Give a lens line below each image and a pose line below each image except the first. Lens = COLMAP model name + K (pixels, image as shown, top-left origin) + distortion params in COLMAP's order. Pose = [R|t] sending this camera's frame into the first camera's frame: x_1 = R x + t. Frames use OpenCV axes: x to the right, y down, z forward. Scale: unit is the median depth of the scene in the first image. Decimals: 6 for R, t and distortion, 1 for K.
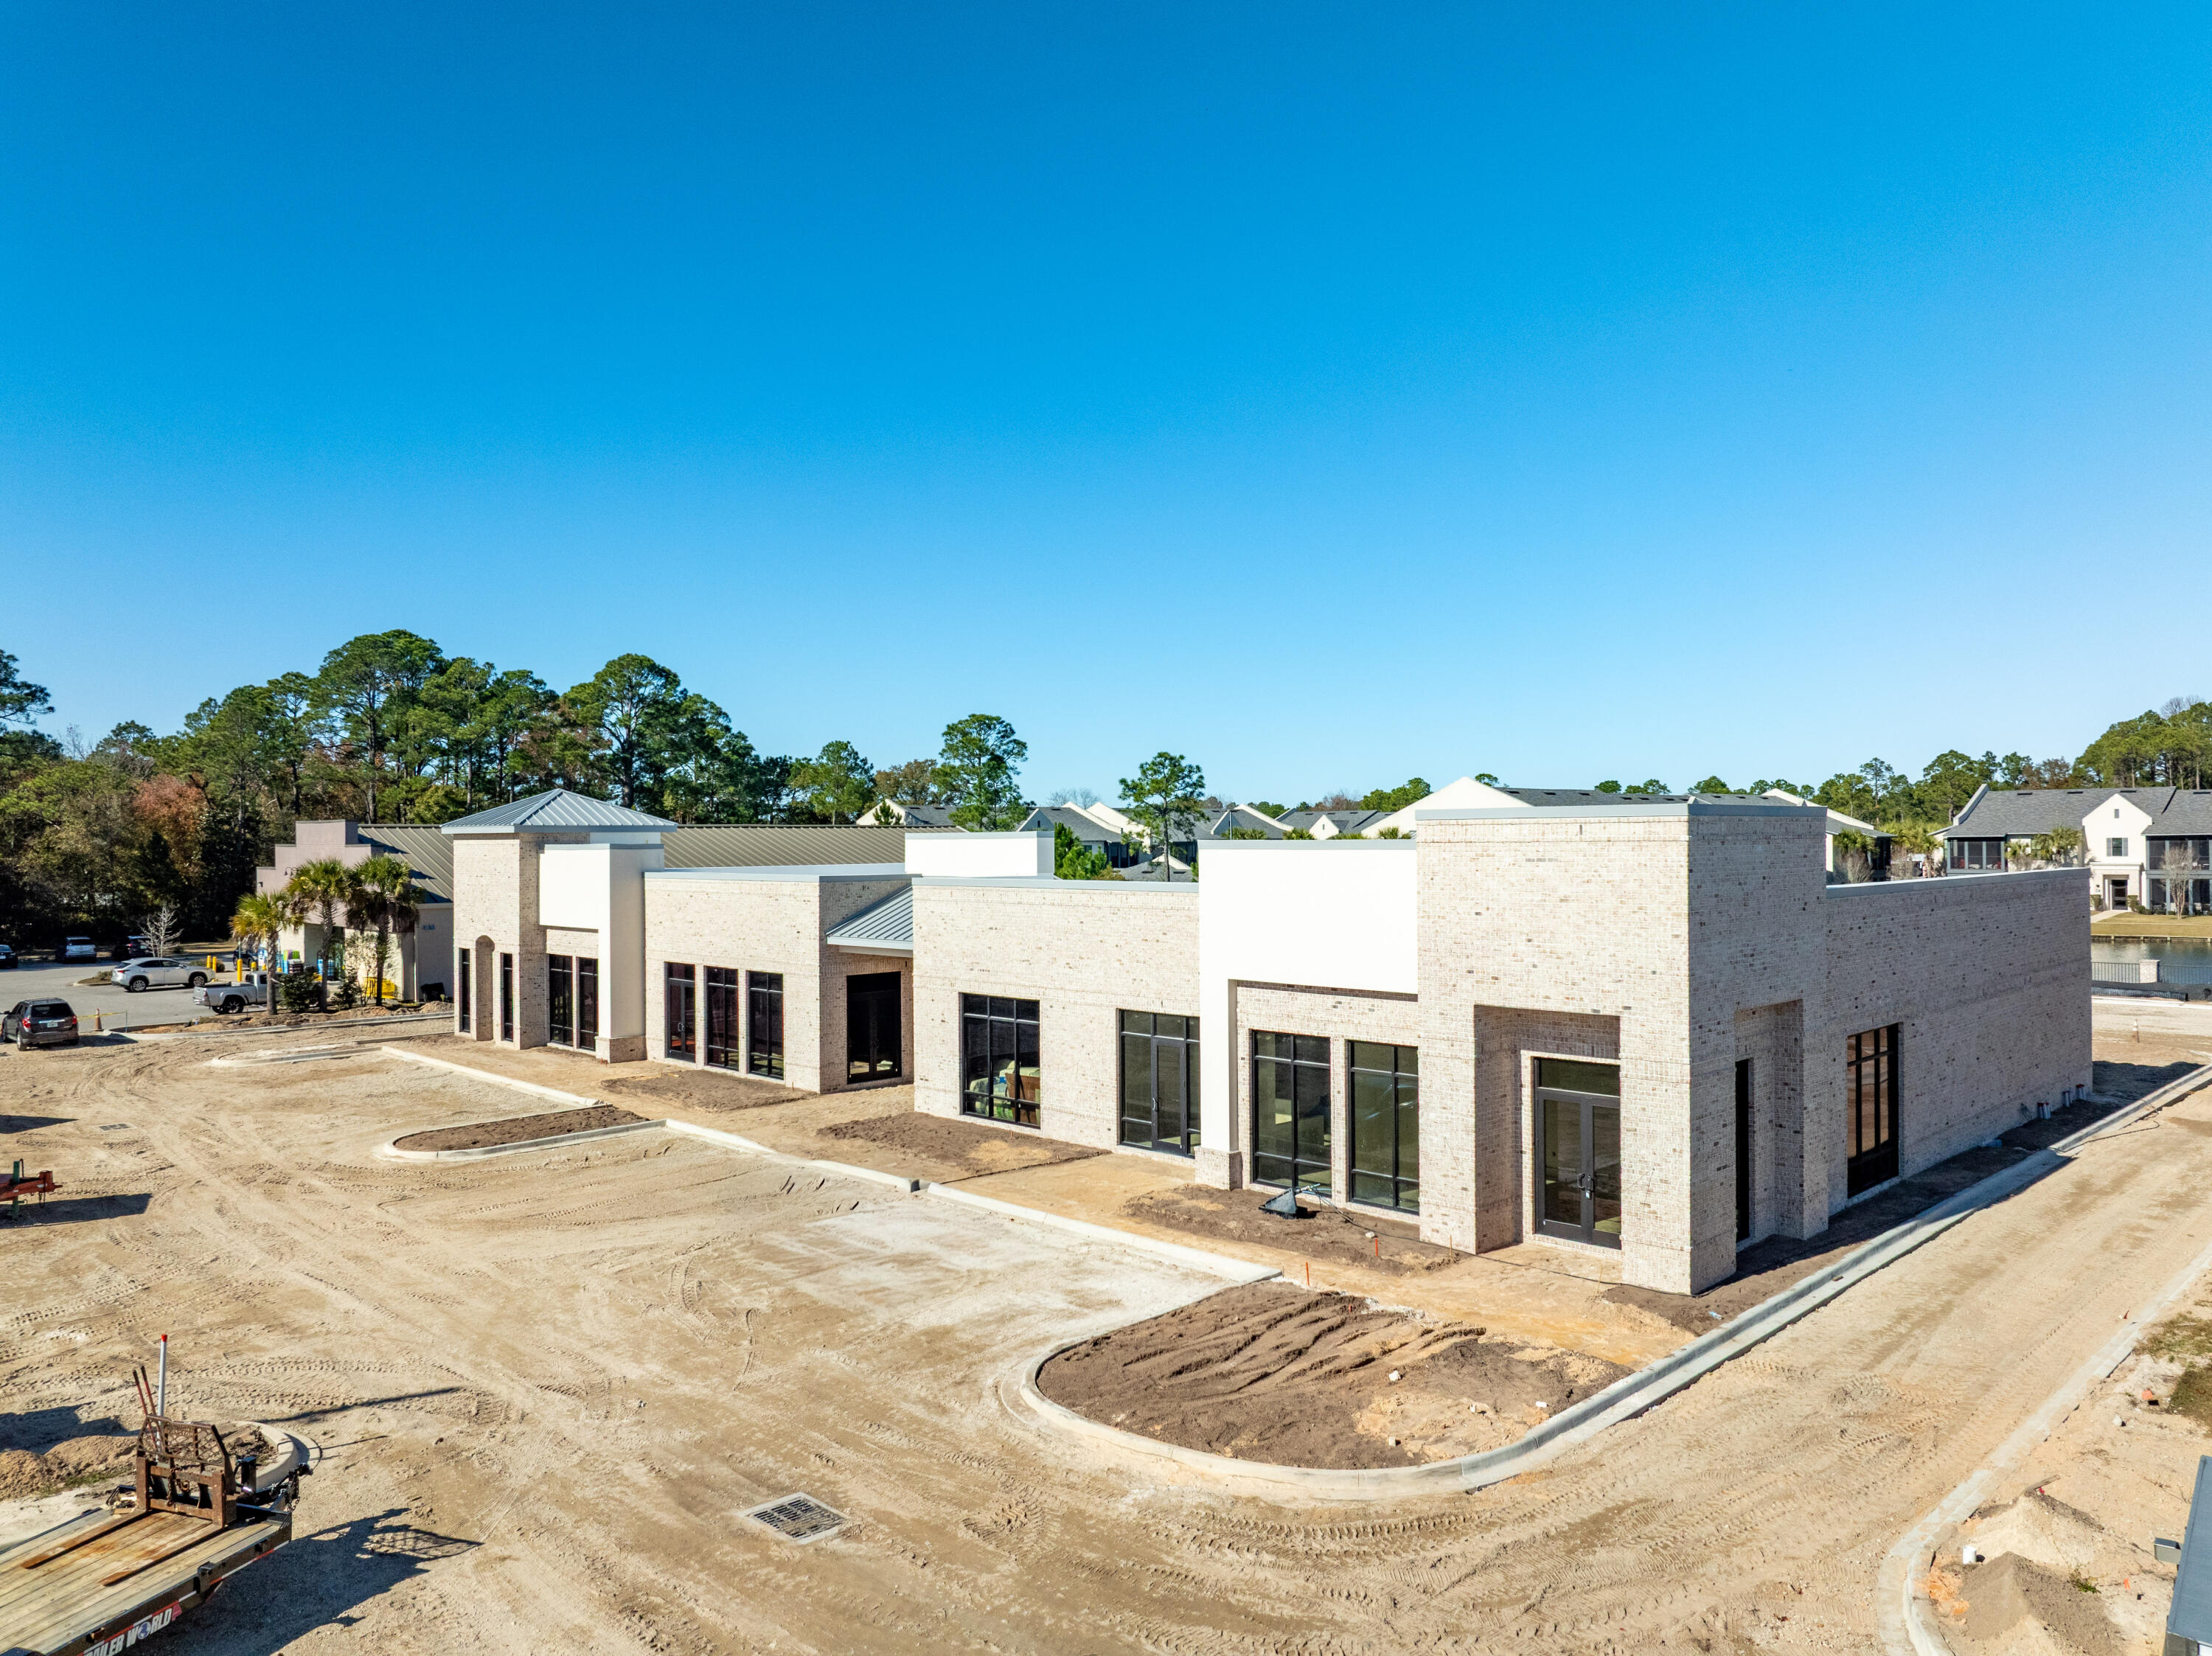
lens RADIAL K [[1557.2, 0, 1116.4], [0, 1557.2, 810.3], [0, 0, 1]] dist [-0.034212, -0.006957]
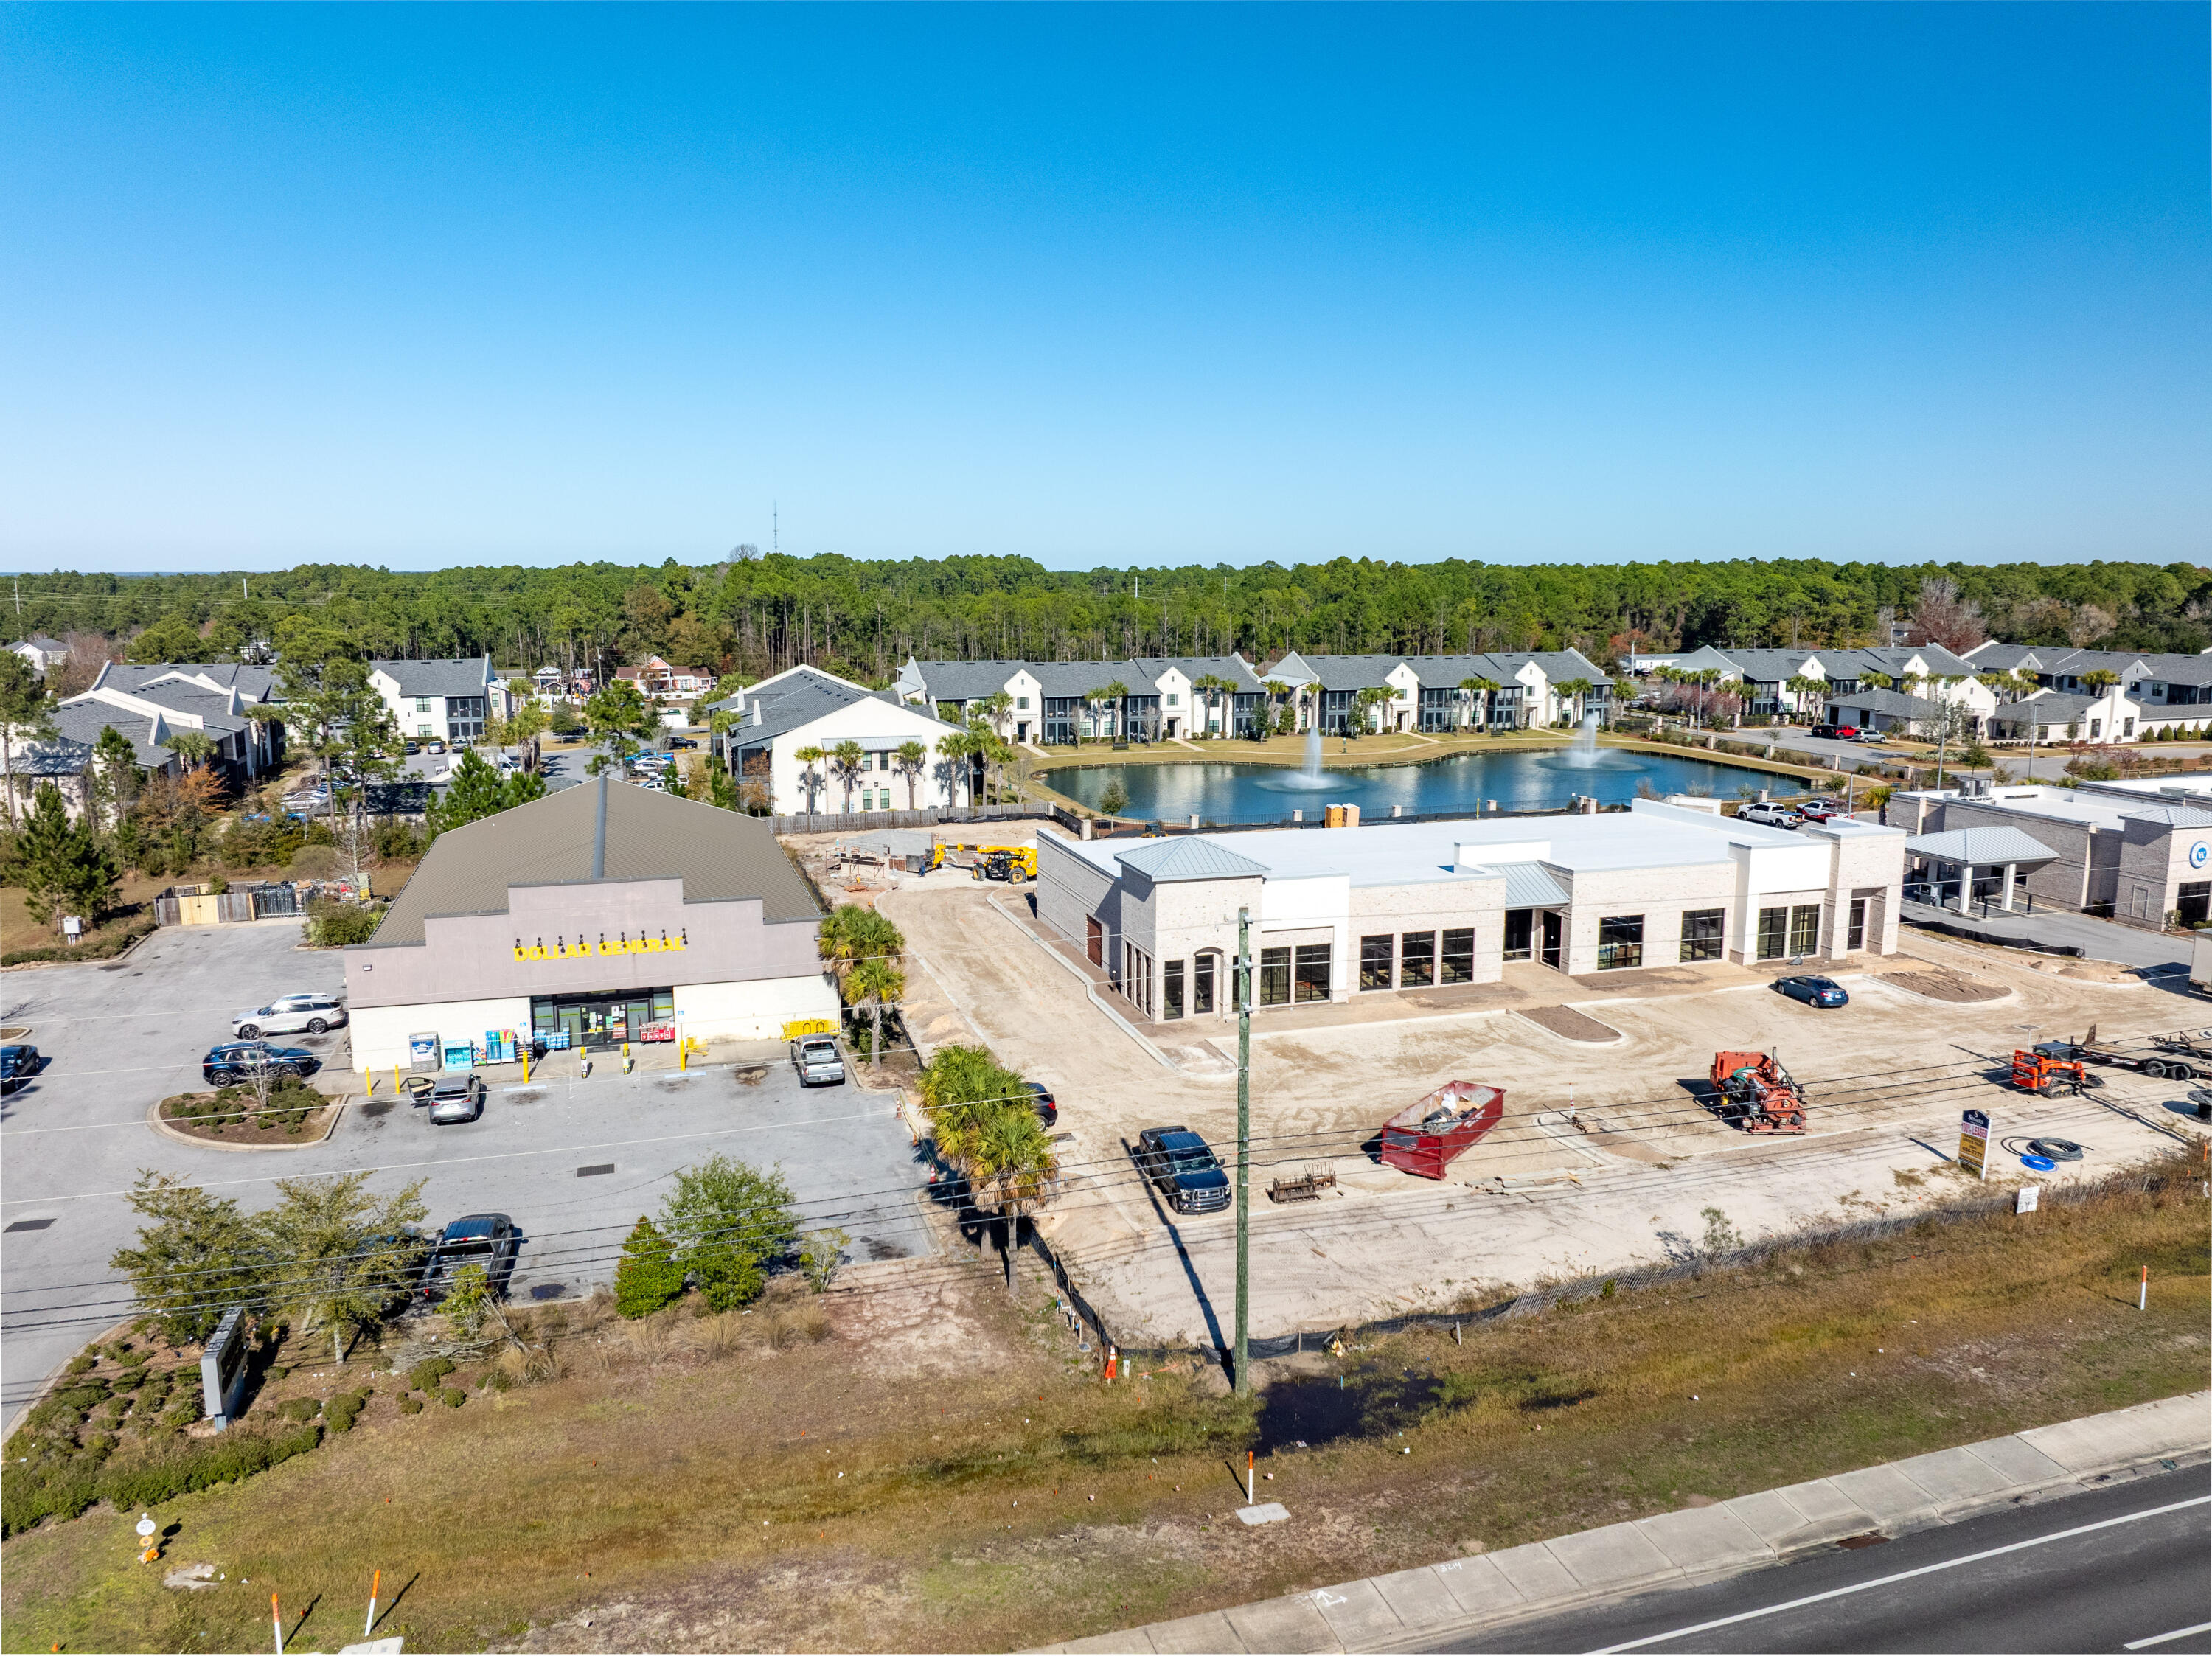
lens RADIAL K [[1557.2, 0, 1114.5], [0, 1557.2, 801.9], [0, 0, 1]] dist [-0.034212, -0.006957]
pose [[0.448645, -0.121594, 0.885400, -2.122874], [-0.020902, 0.989003, 0.146414, -0.323555], [-0.893466, -0.084194, 0.441169, 0.575745]]
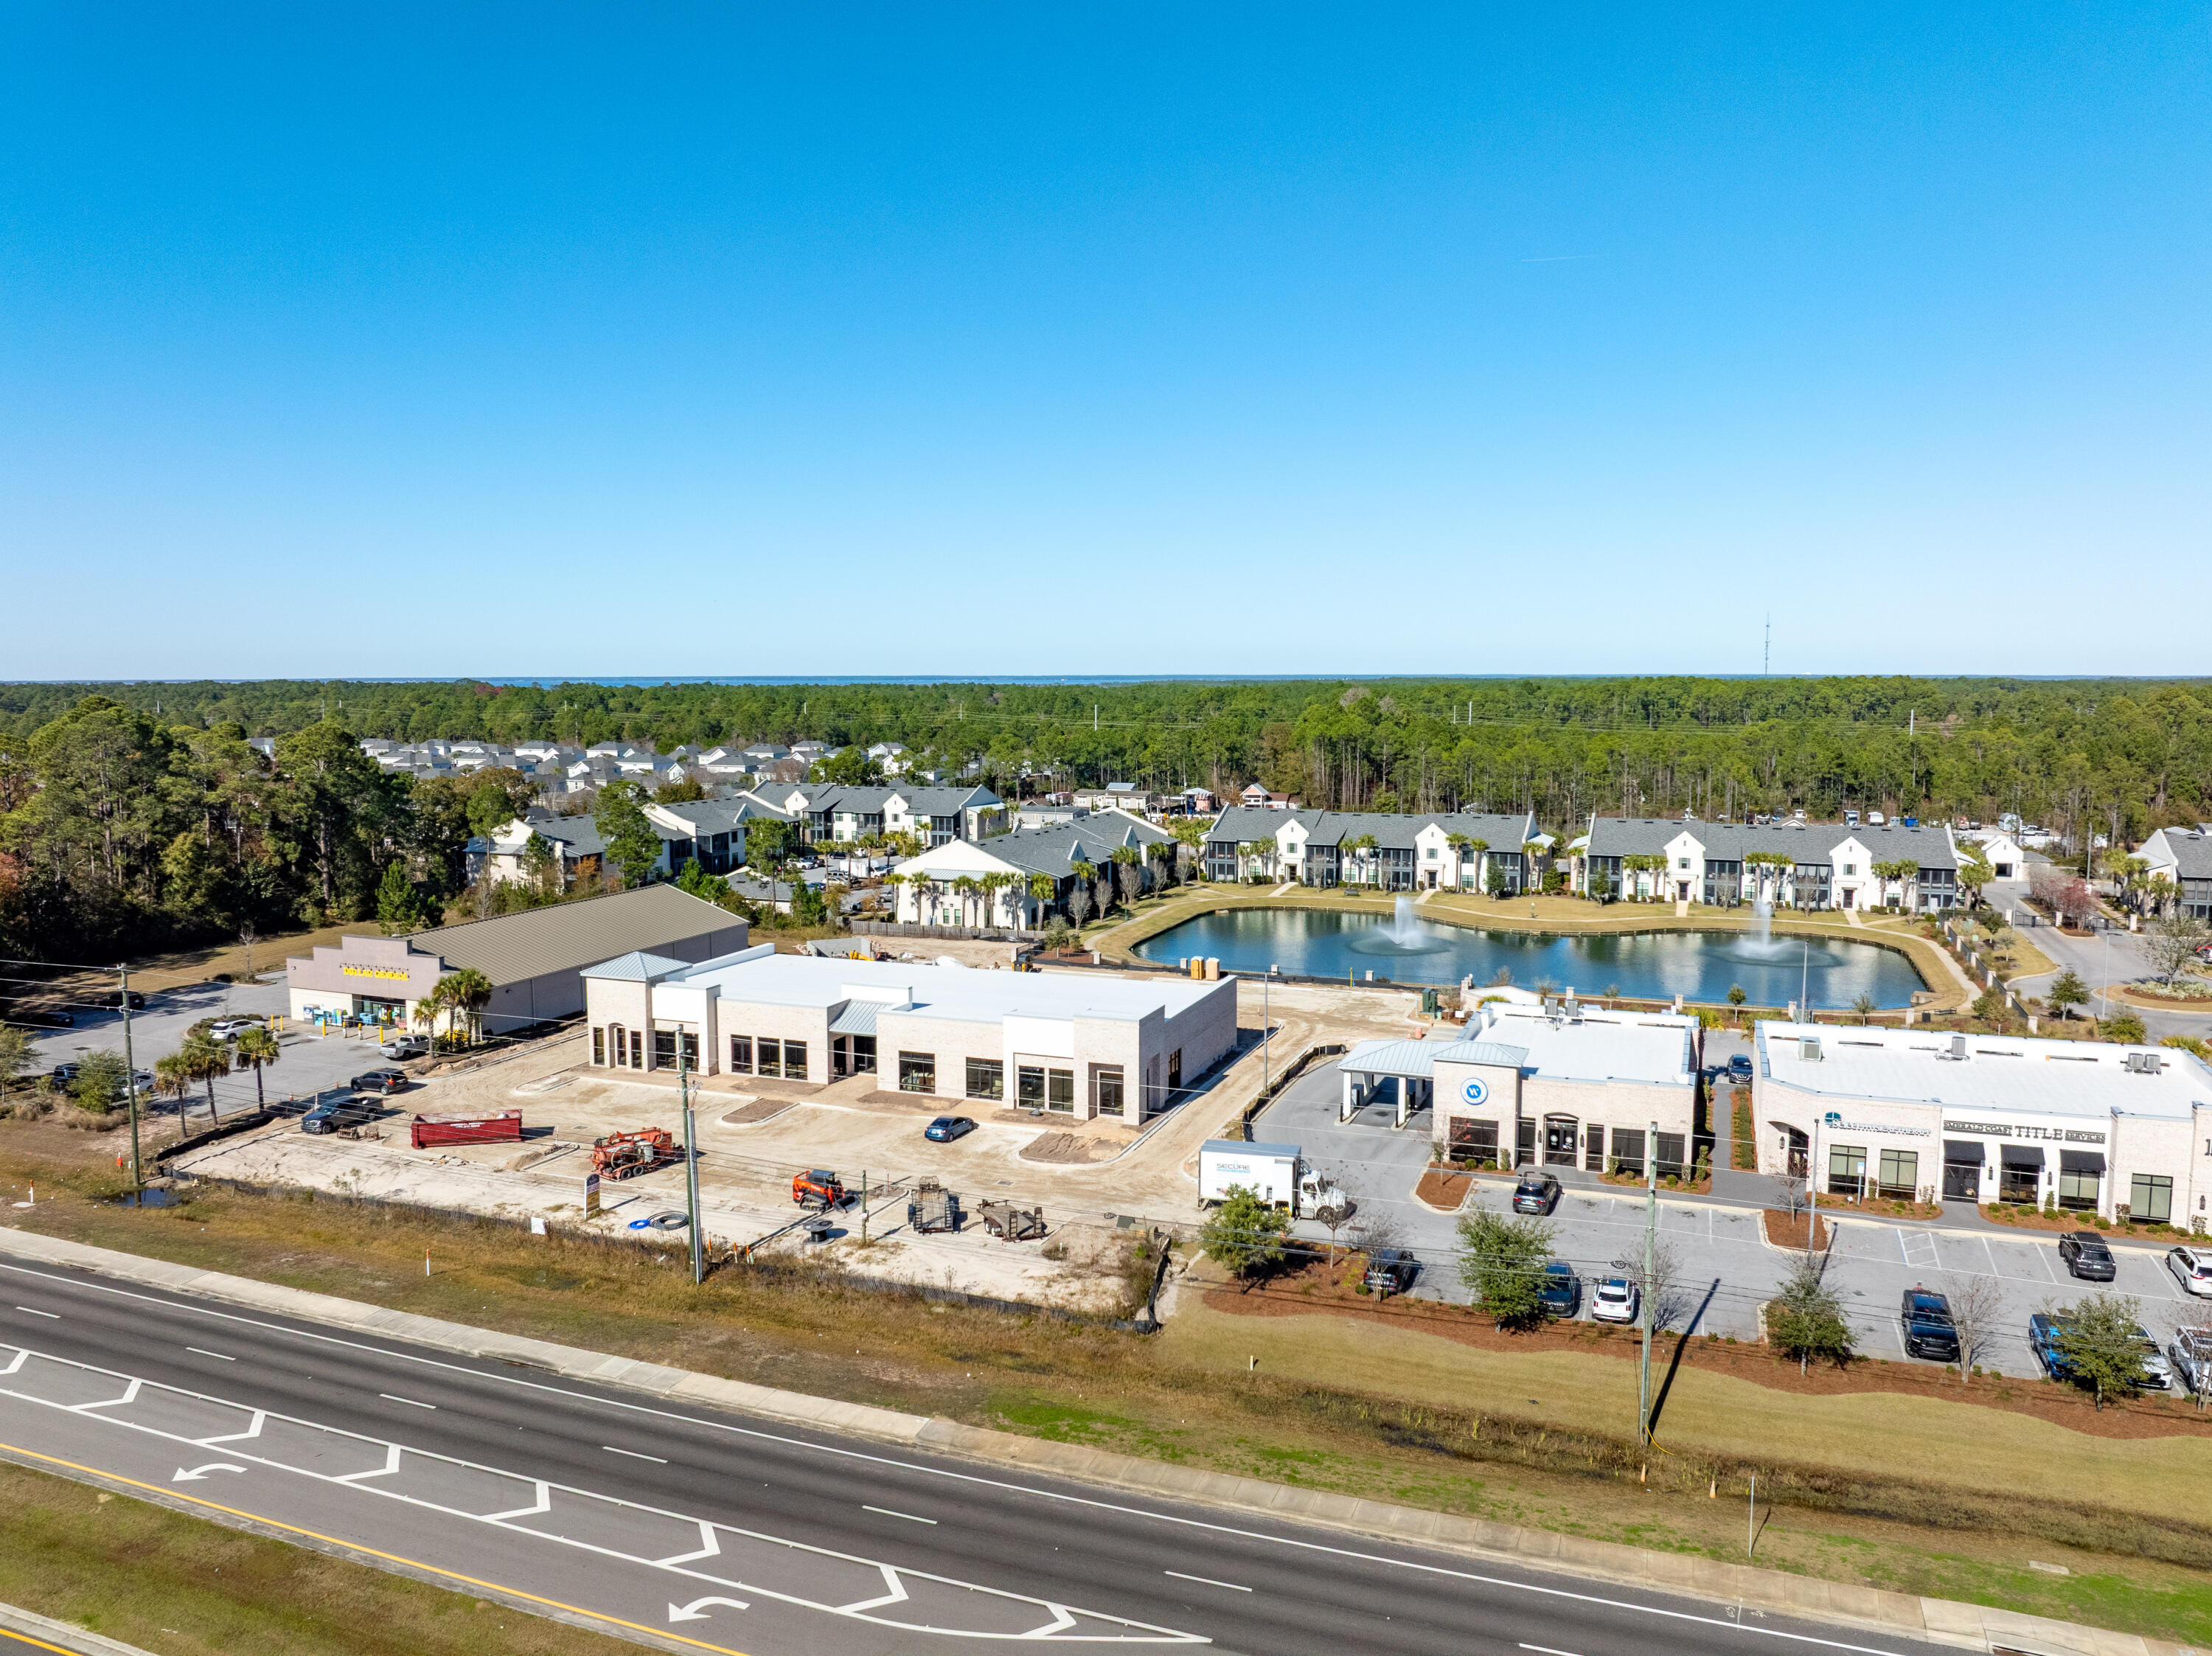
lens RADIAL K [[1557.2, 0, 1110.2], [0, 1557.2, 805.3], [0, 0, 1]] dist [-0.034212, -0.006957]
pose [[0.911760, -0.028046, 0.409764, -0.836959], [-0.012187, 0.995379, 0.095244, -0.570438], [-0.410542, -0.091834, 0.907206, -1.633399]]
